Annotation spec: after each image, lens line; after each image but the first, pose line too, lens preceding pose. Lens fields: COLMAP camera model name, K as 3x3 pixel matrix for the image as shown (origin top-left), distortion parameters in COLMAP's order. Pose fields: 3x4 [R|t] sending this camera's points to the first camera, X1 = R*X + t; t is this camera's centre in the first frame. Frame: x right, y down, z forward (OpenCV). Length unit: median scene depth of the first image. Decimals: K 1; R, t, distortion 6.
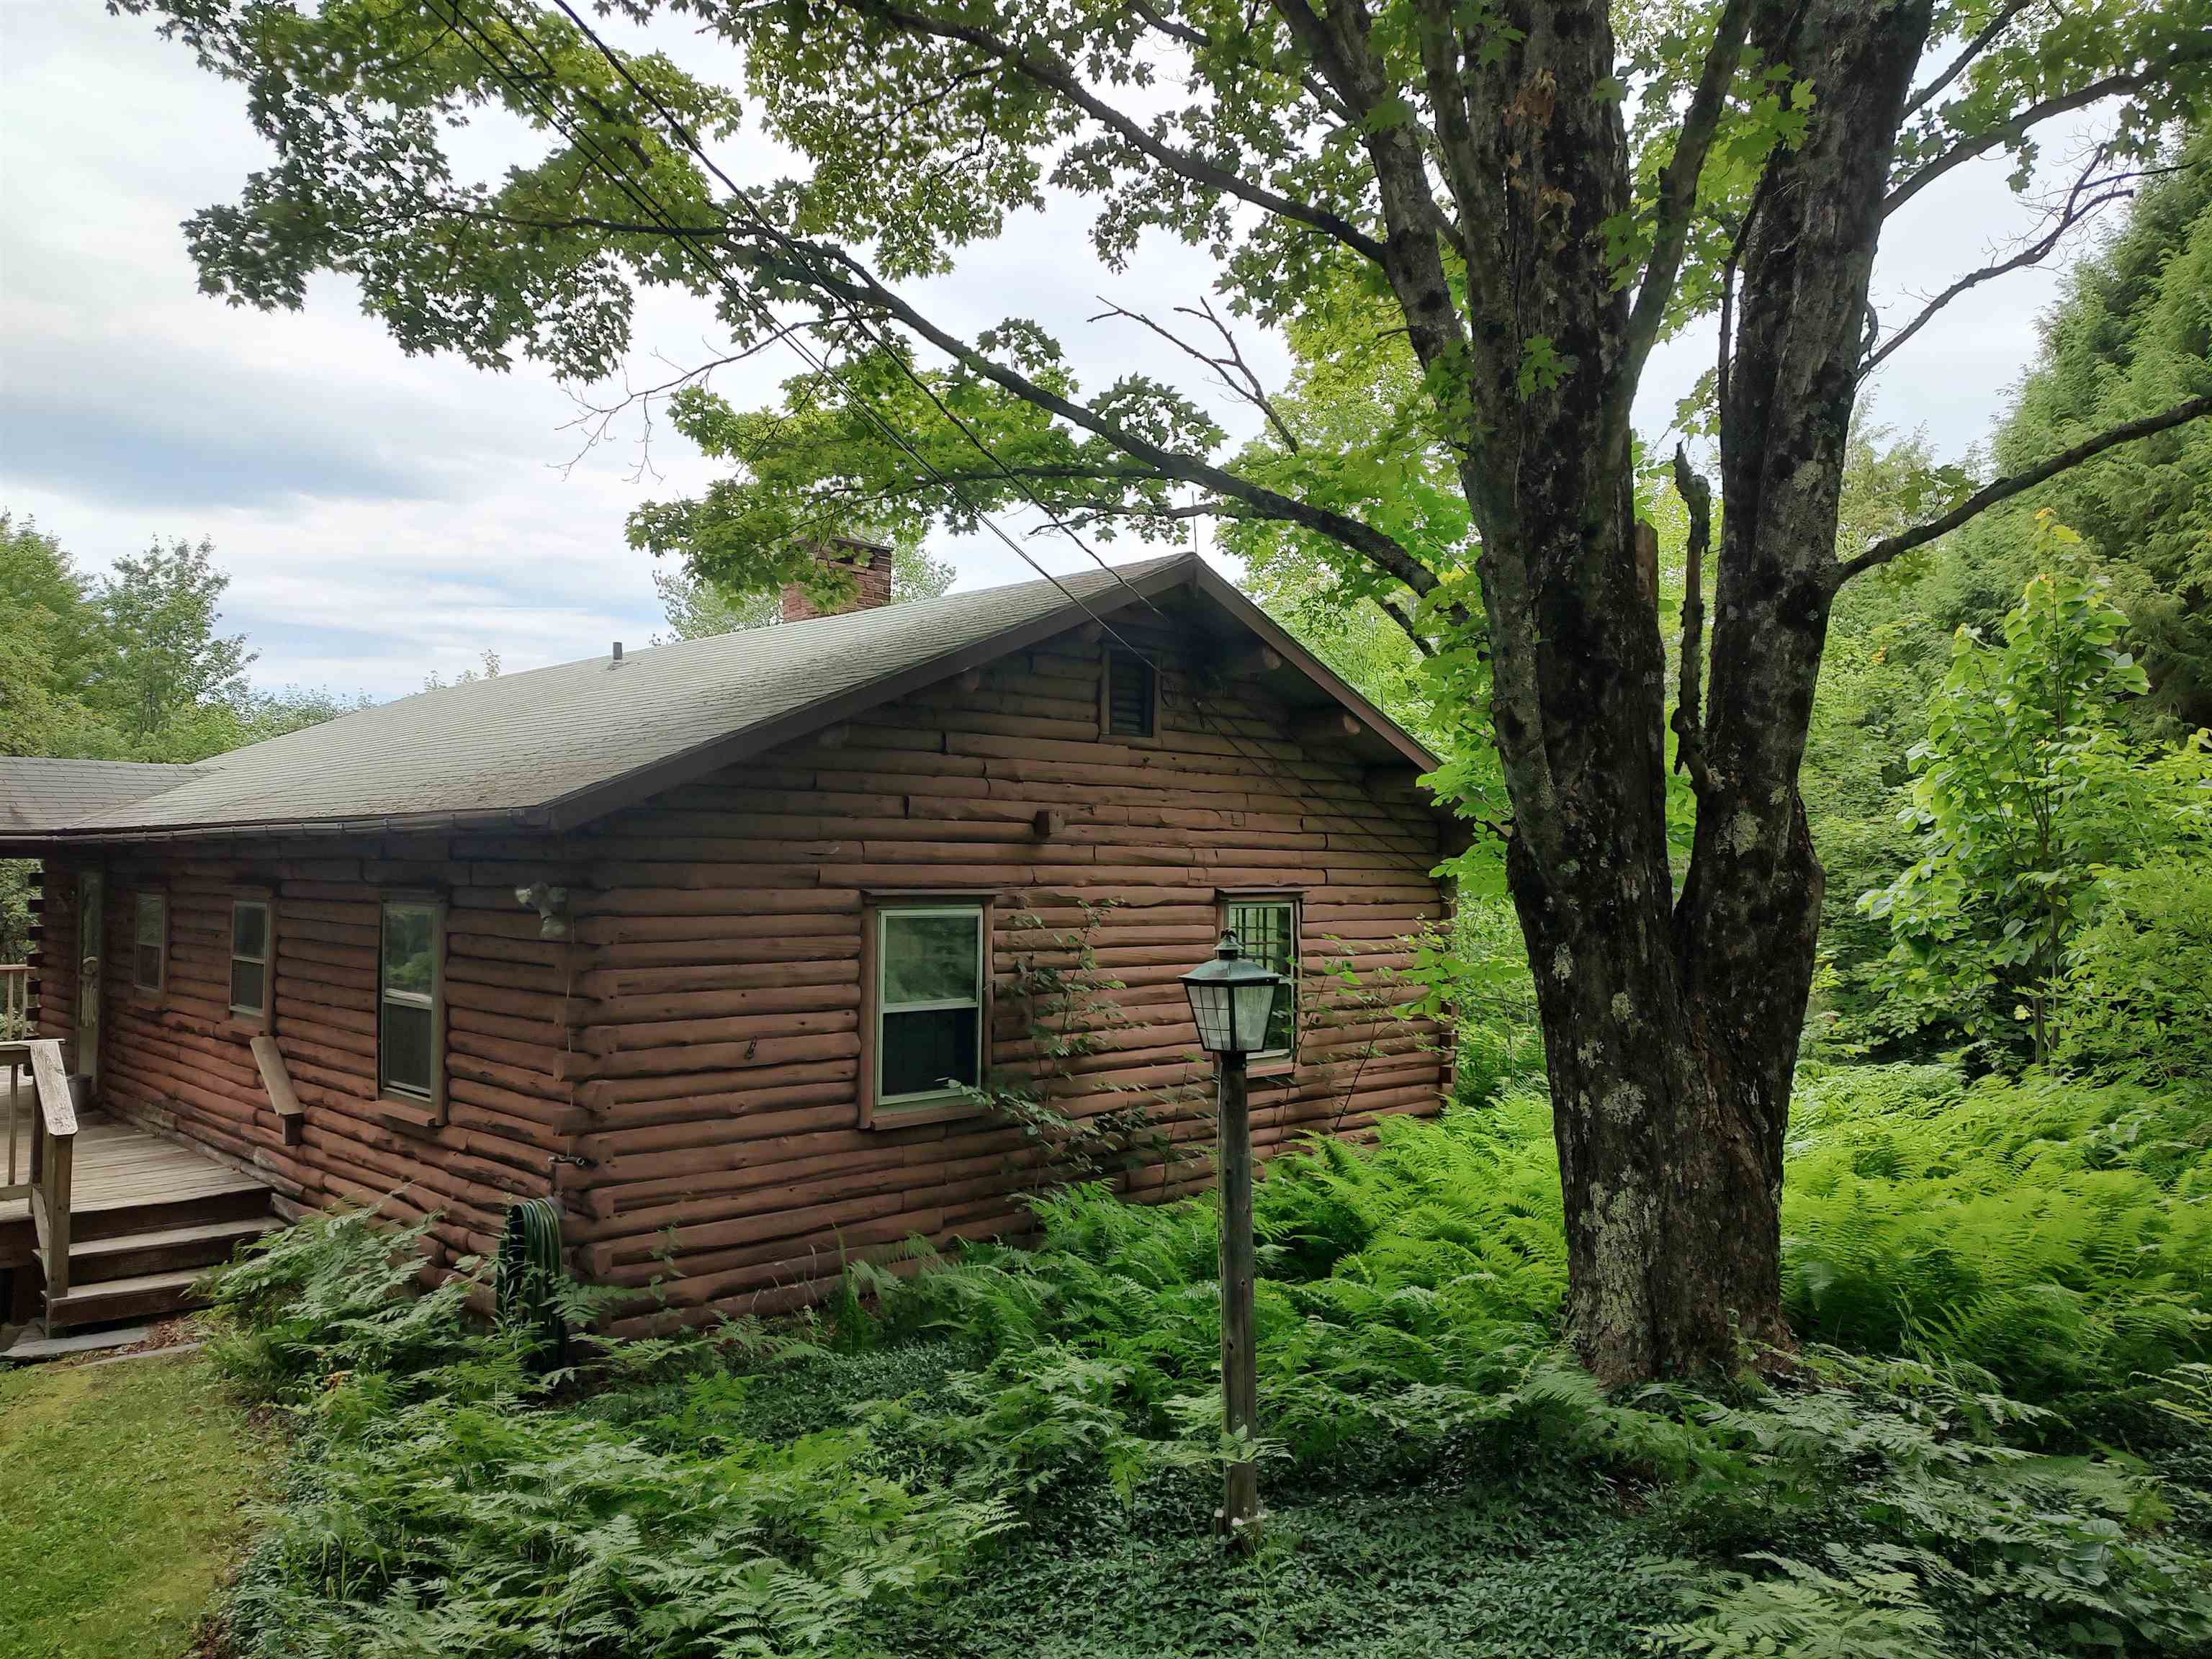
lens RADIAL K [[1585.8, 0, 1126.5], [0, 1585.8, 830.9], [0, 0, 1]] dist [0.038111, -0.037538]
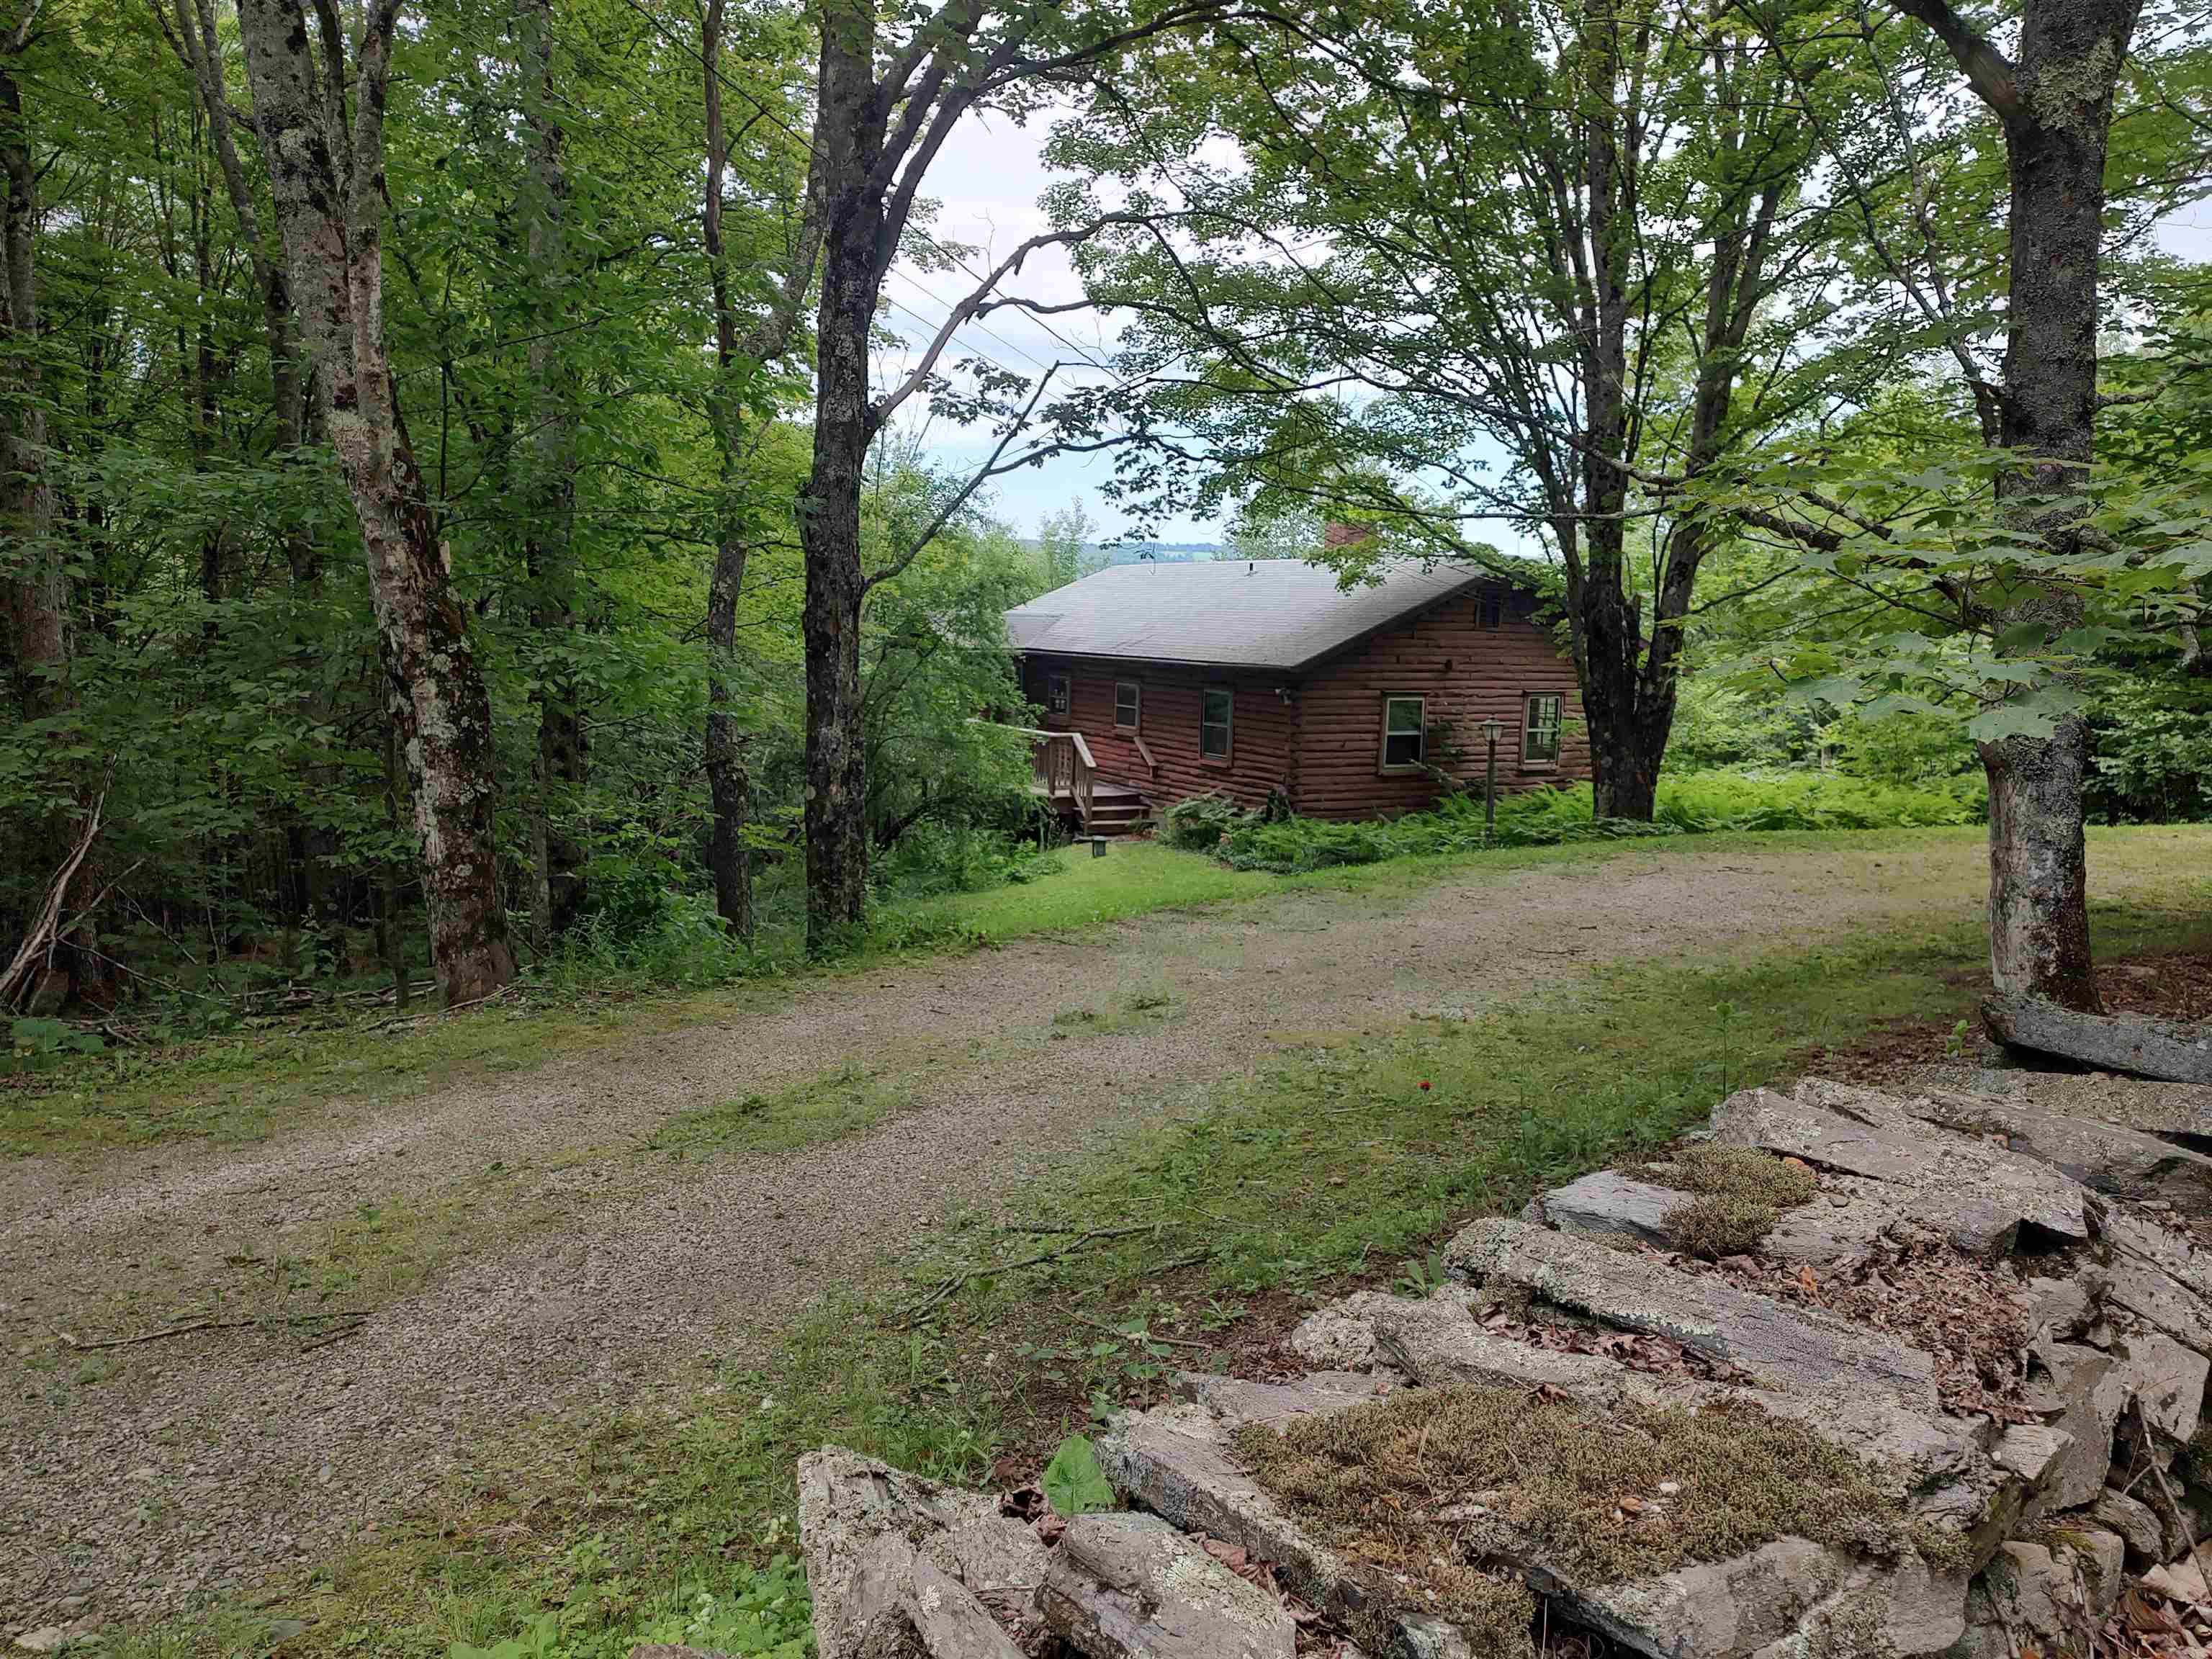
lens RADIAL K [[1585.8, 0, 1126.5], [0, 1585.8, 830.9], [0, 0, 1]] dist [0.038111, -0.037538]
pose [[0.966979, 0.052492, -0.249390, 0.104601], [-0.013561, 0.987770, 0.155327, -0.141337], [0.254493, -0.146816, 0.955865, -1.754481]]
